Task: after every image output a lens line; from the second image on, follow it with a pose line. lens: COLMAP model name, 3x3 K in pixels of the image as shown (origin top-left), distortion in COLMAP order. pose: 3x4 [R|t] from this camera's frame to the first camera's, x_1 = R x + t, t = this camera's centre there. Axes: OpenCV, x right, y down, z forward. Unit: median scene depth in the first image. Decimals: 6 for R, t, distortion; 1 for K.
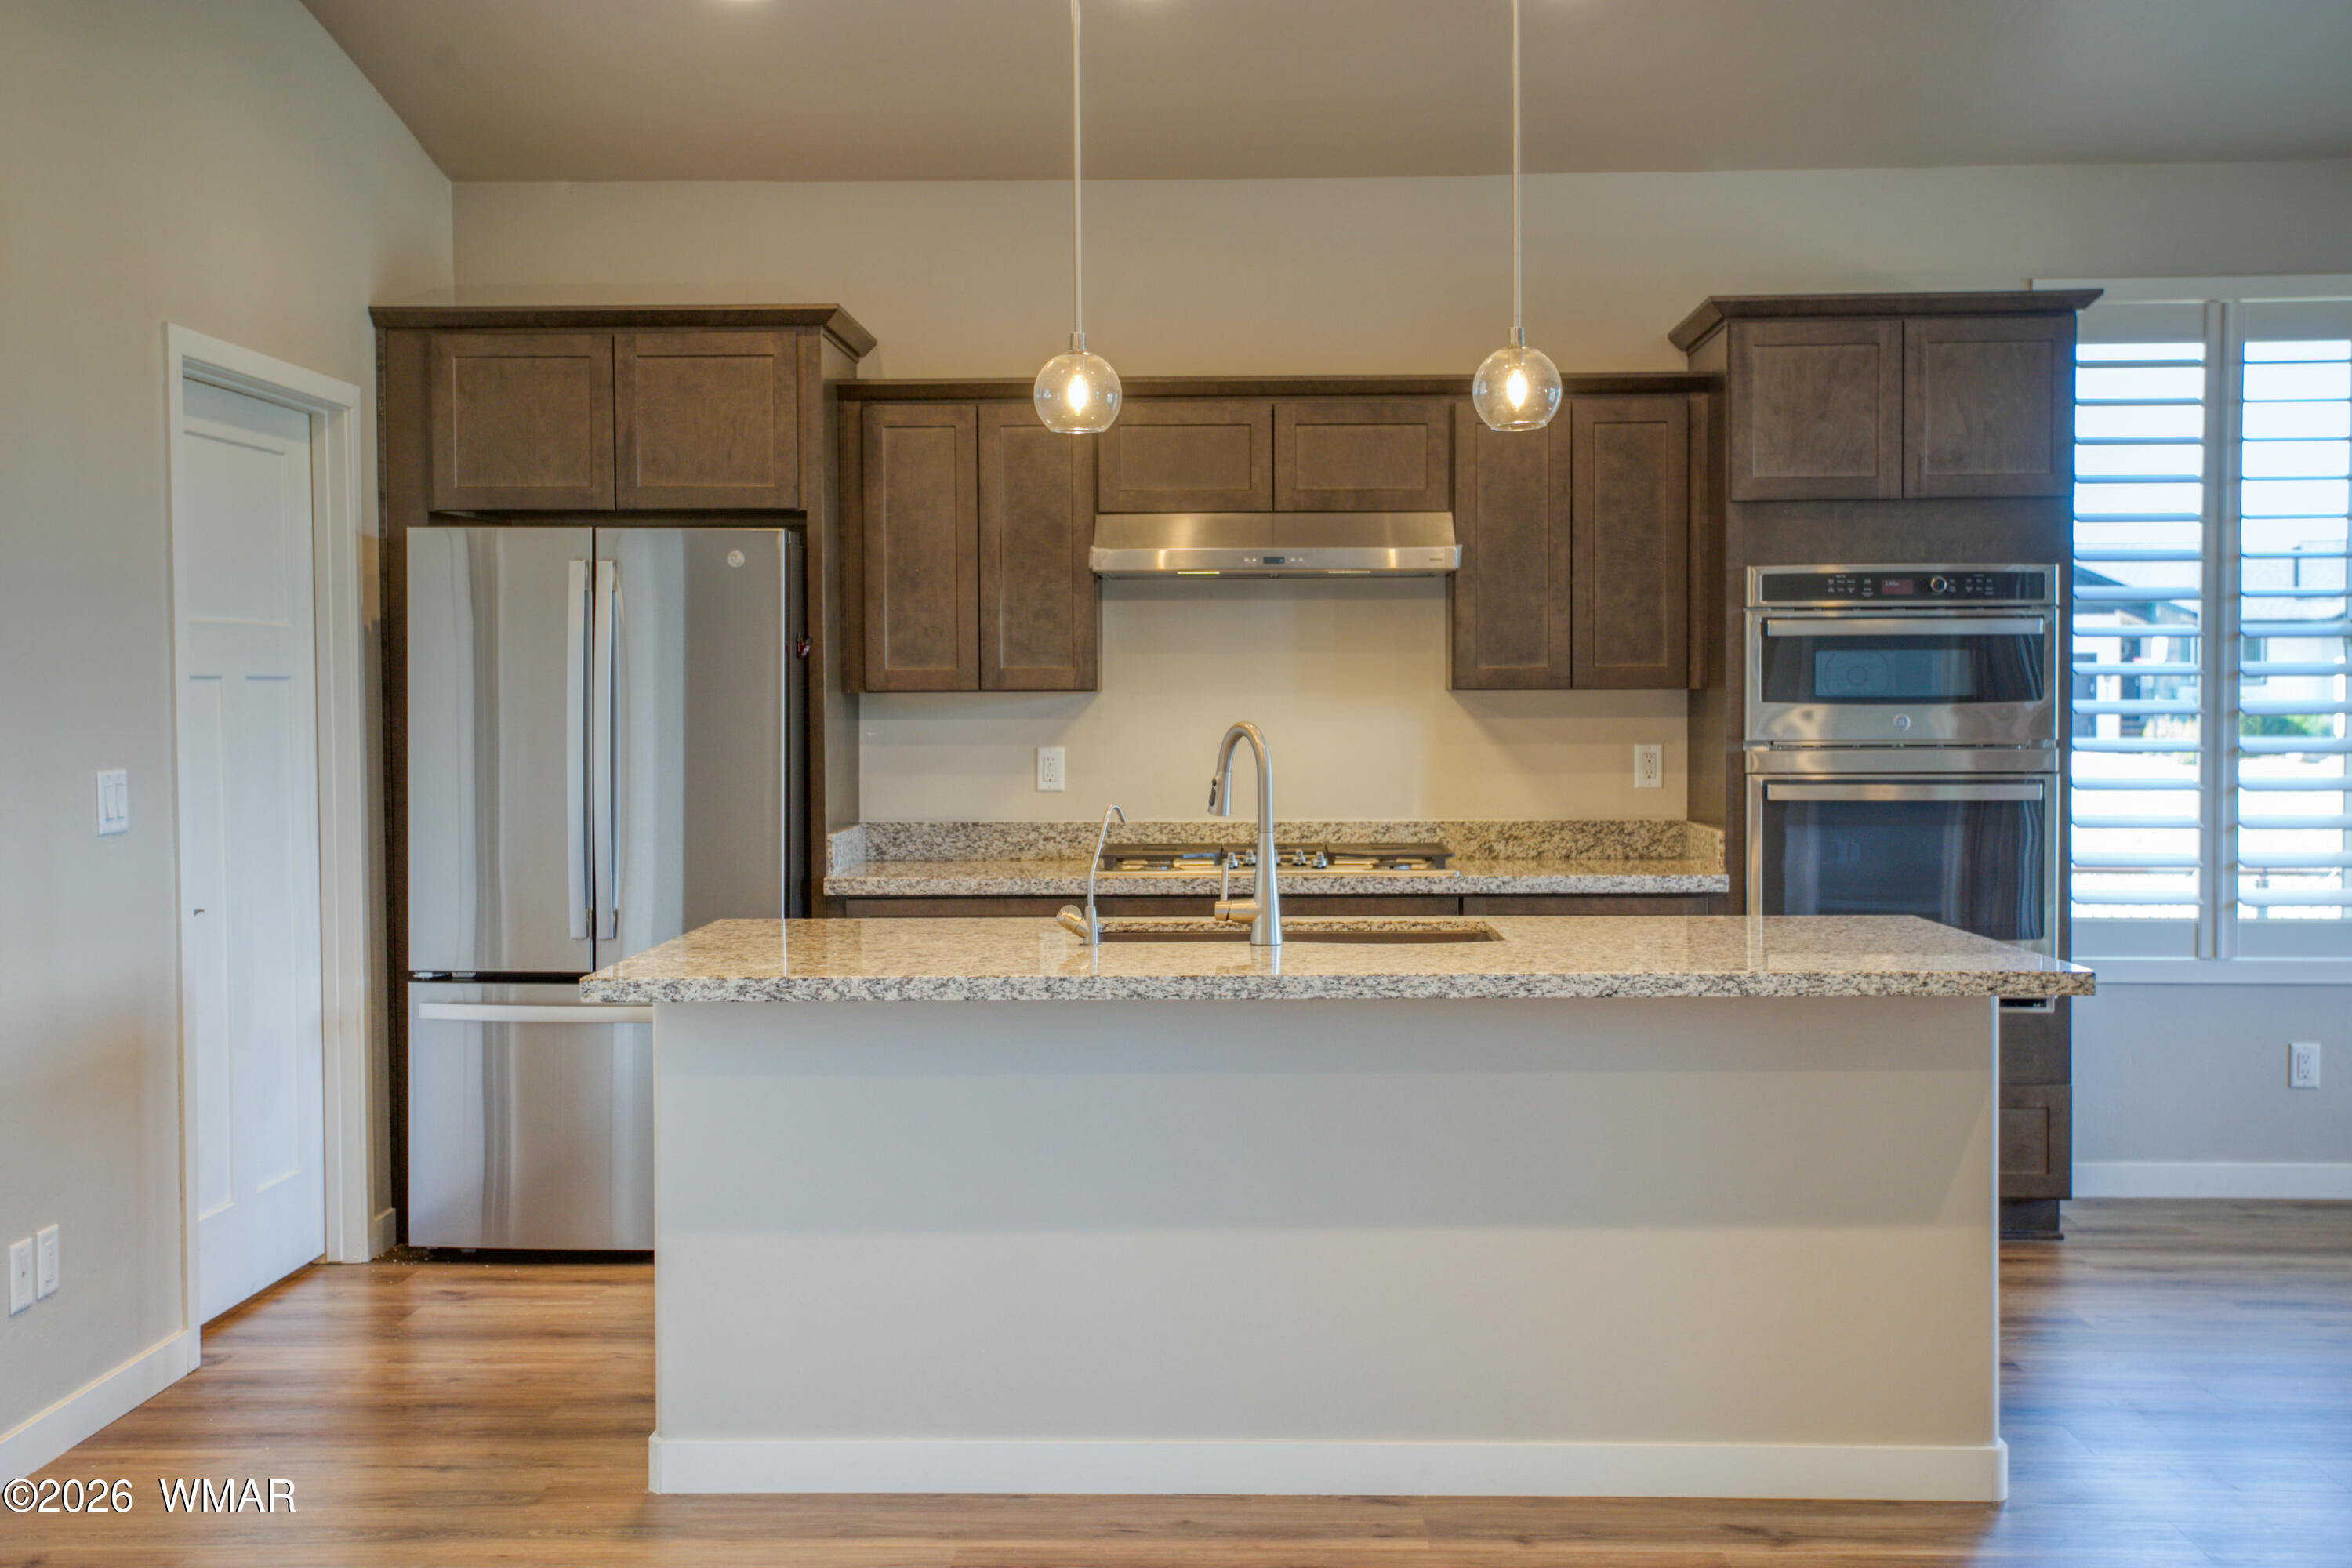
lens RADIAL K [[2545.8, 0, 1149.7], [0, 2545.8, 772.8], [0, 0, 1]] dist [0.042716, 0.000000]
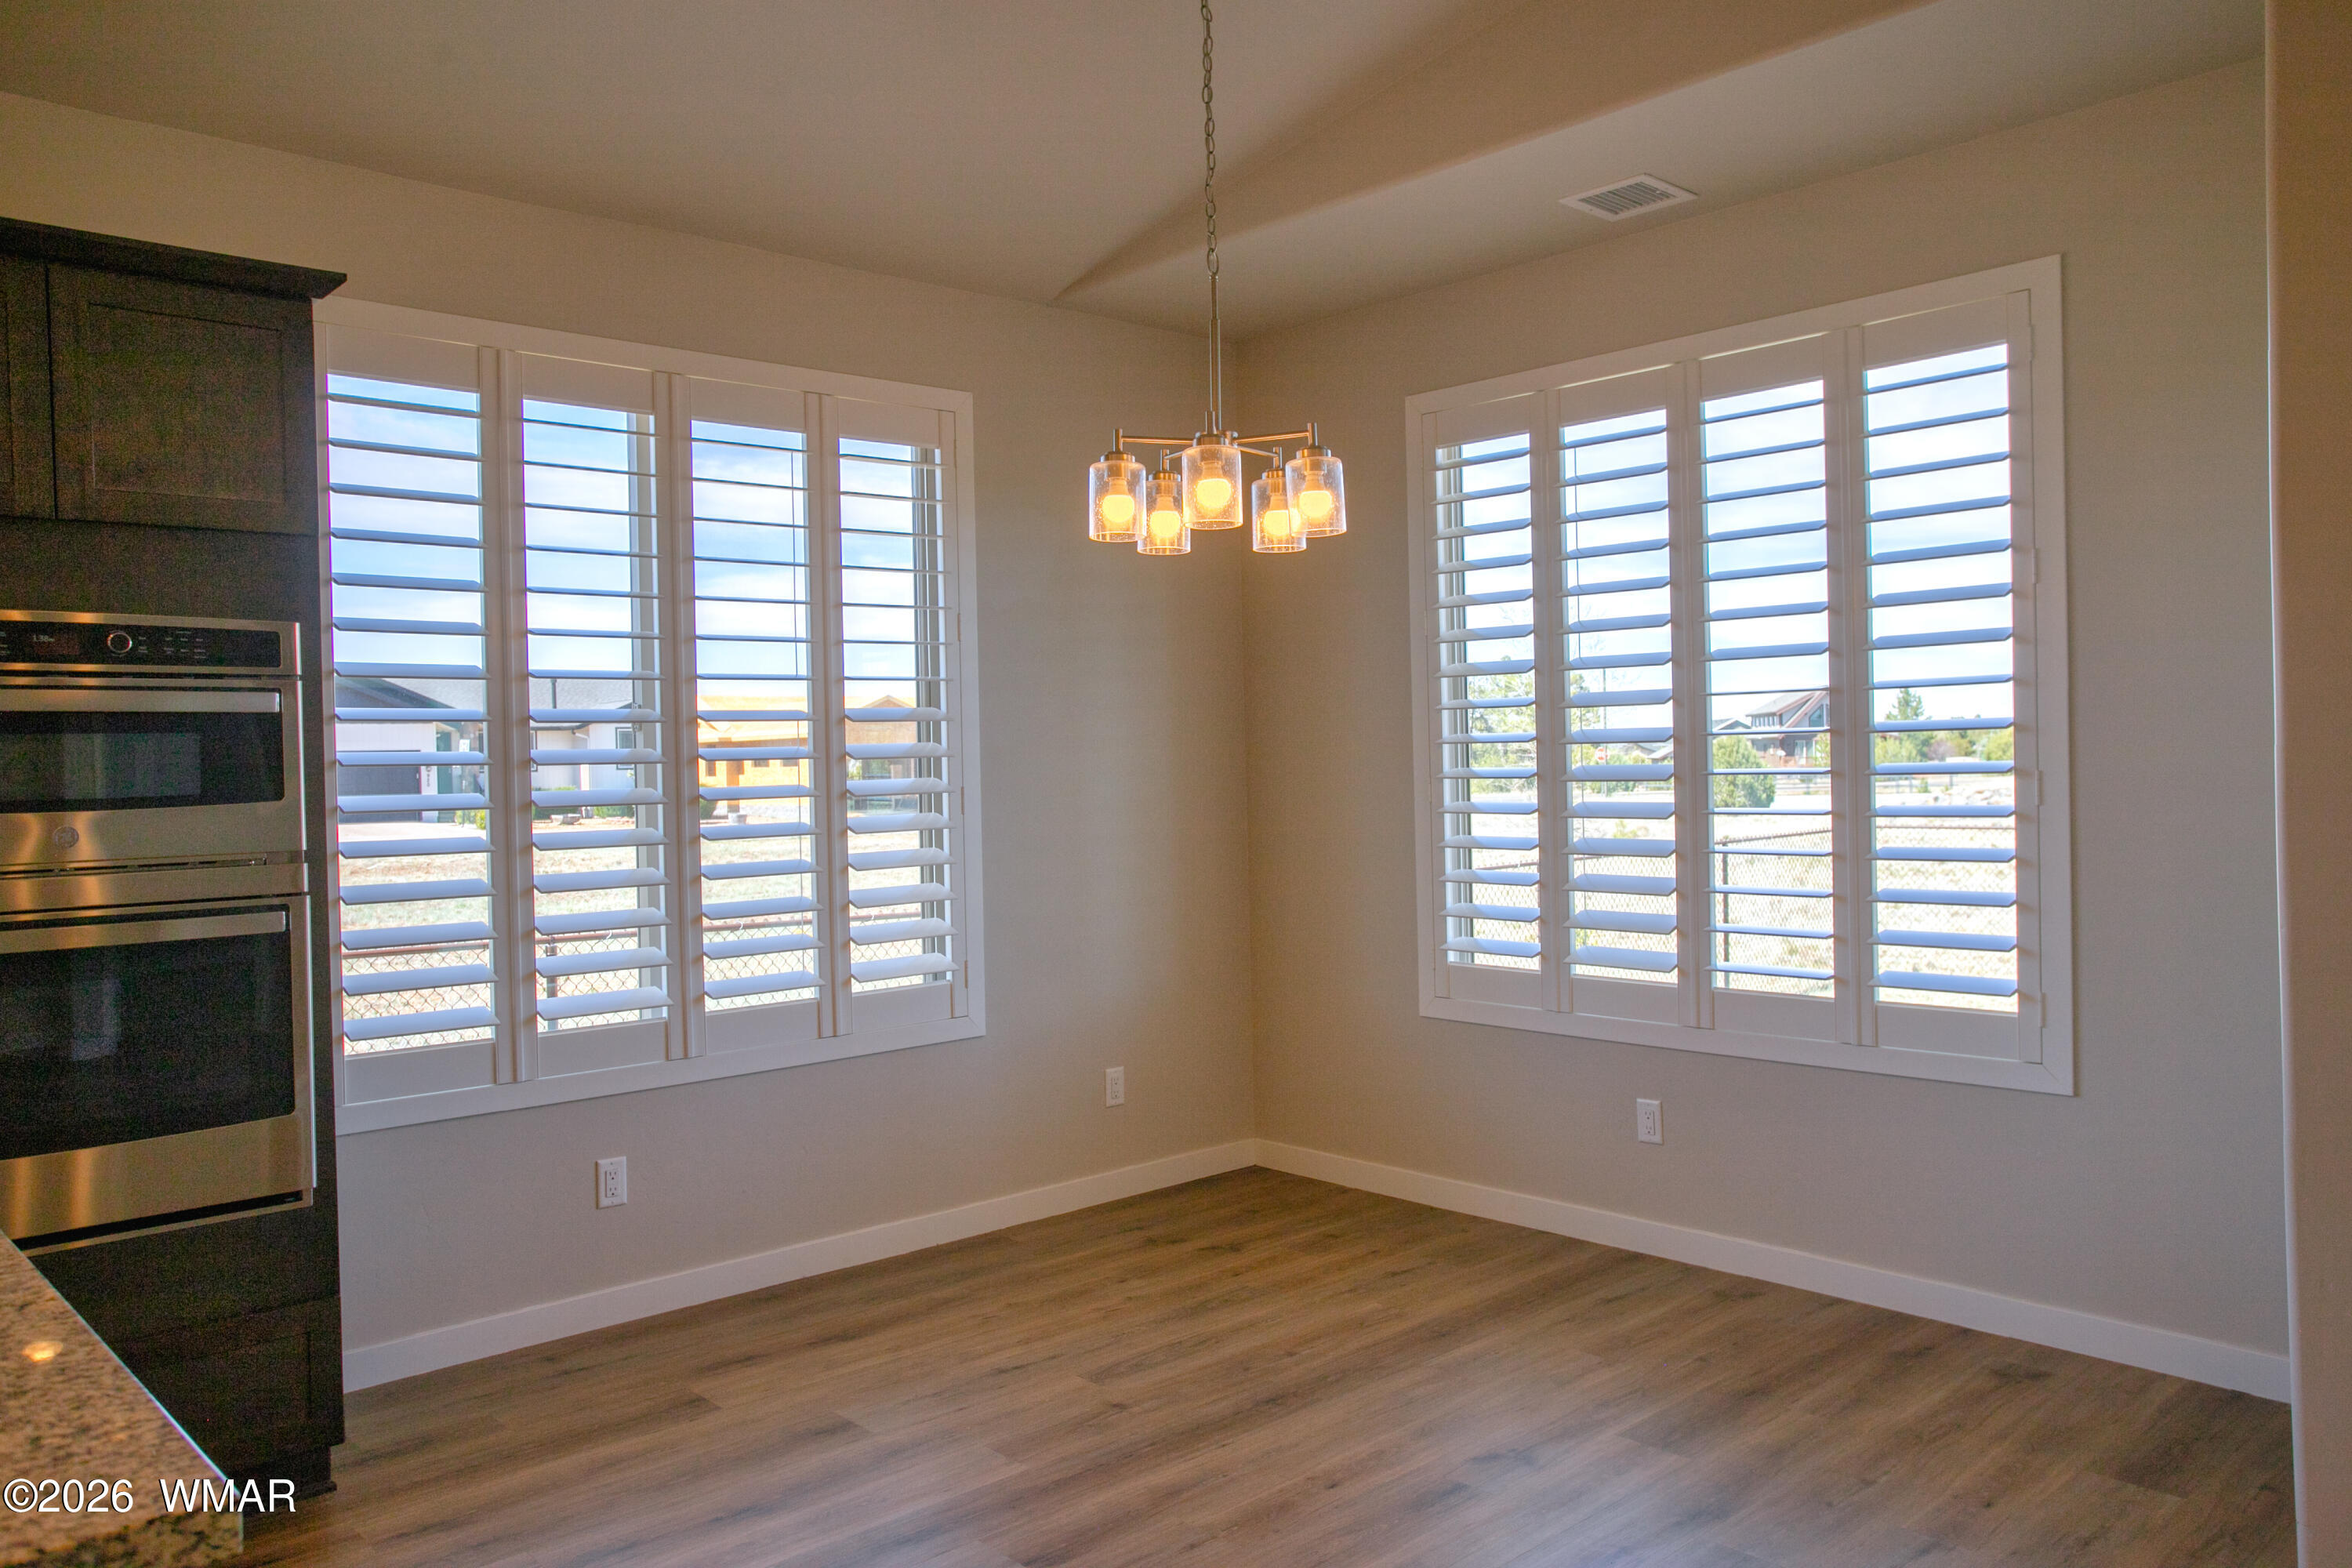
lens RADIAL K [[1703.8, 0, 1201.8], [0, 1703.8, 772.5], [0, 0, 1]] dist [-0.010631, 0.002833]
pose [[0.708929, -0.016611, 0.705084, 0.182762], [0.041005, 0.999002, -0.017693, -0.016075], [-0.704087, 0.041455, 0.708903, 0.439818]]
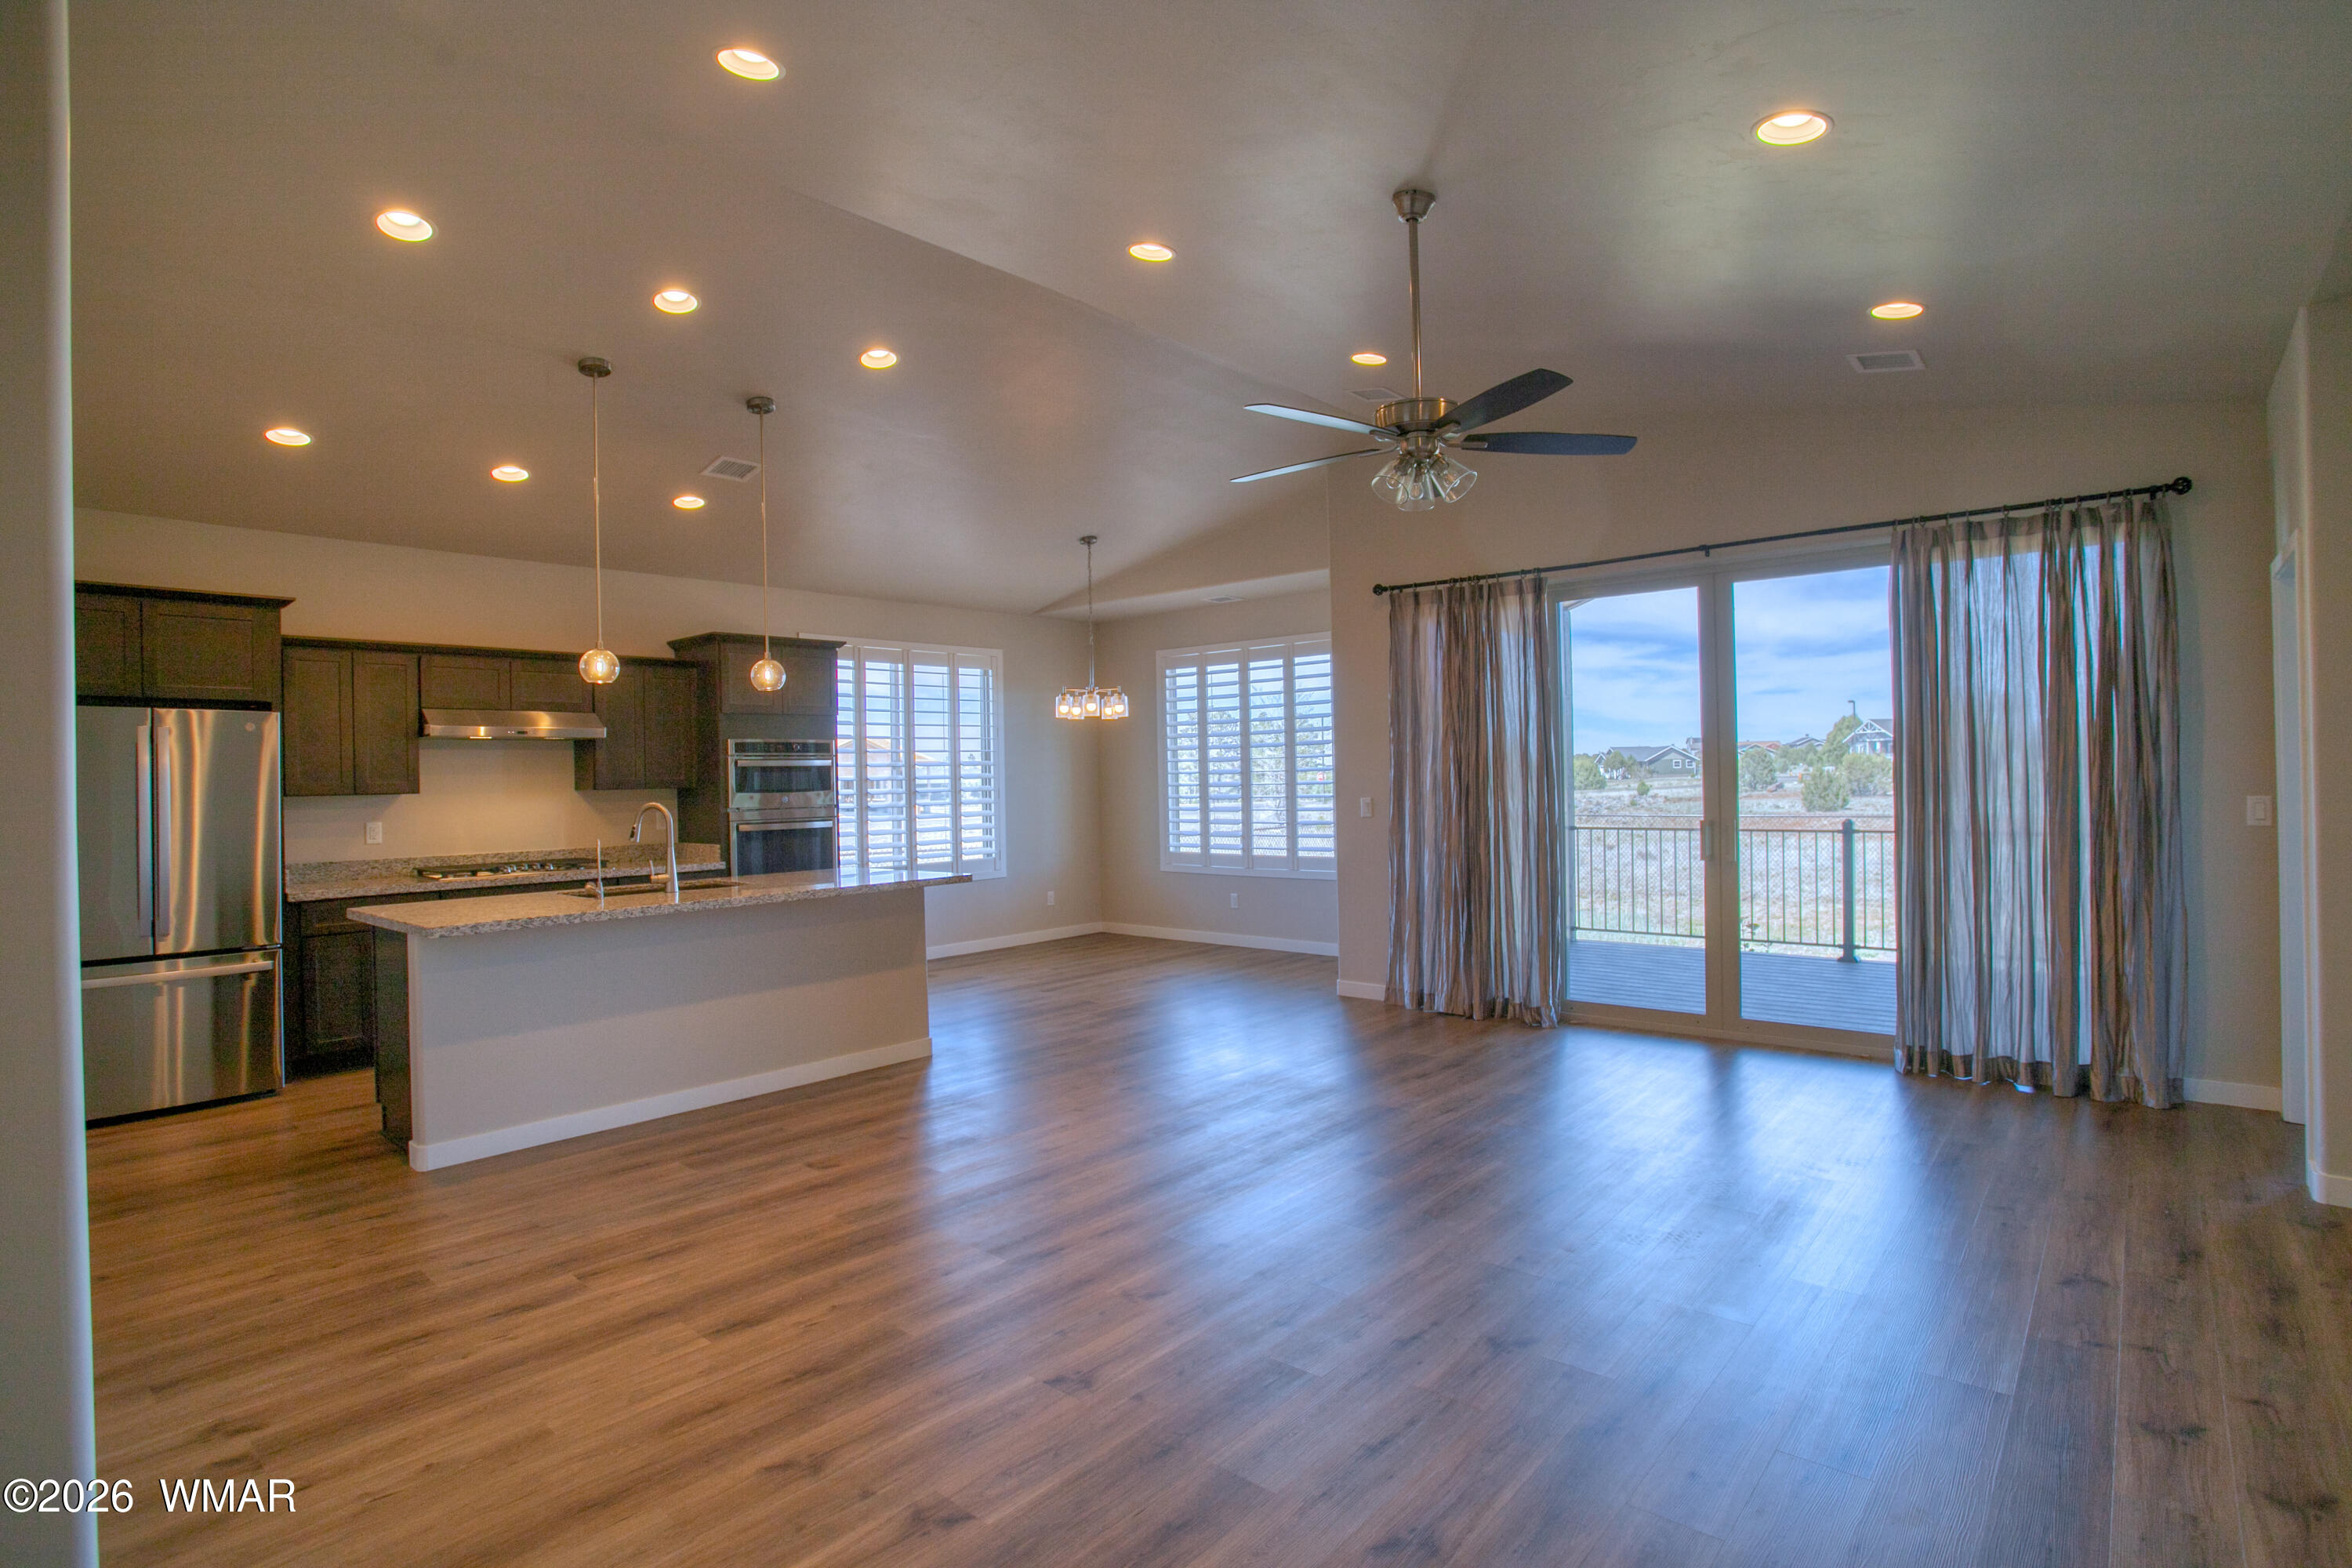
lens RADIAL K [[1151.6, 0, 1173.6], [0, 1151.6, 773.1], [0, 0, 1]] dist [-0.063715, 0.020811]
pose [[0.639131, -0.005858, 0.769075, -0.346799], [0.041331, 0.998788, -0.026740, 0.001109], [-0.767986, 0.048877, 0.638599, -0.057139]]
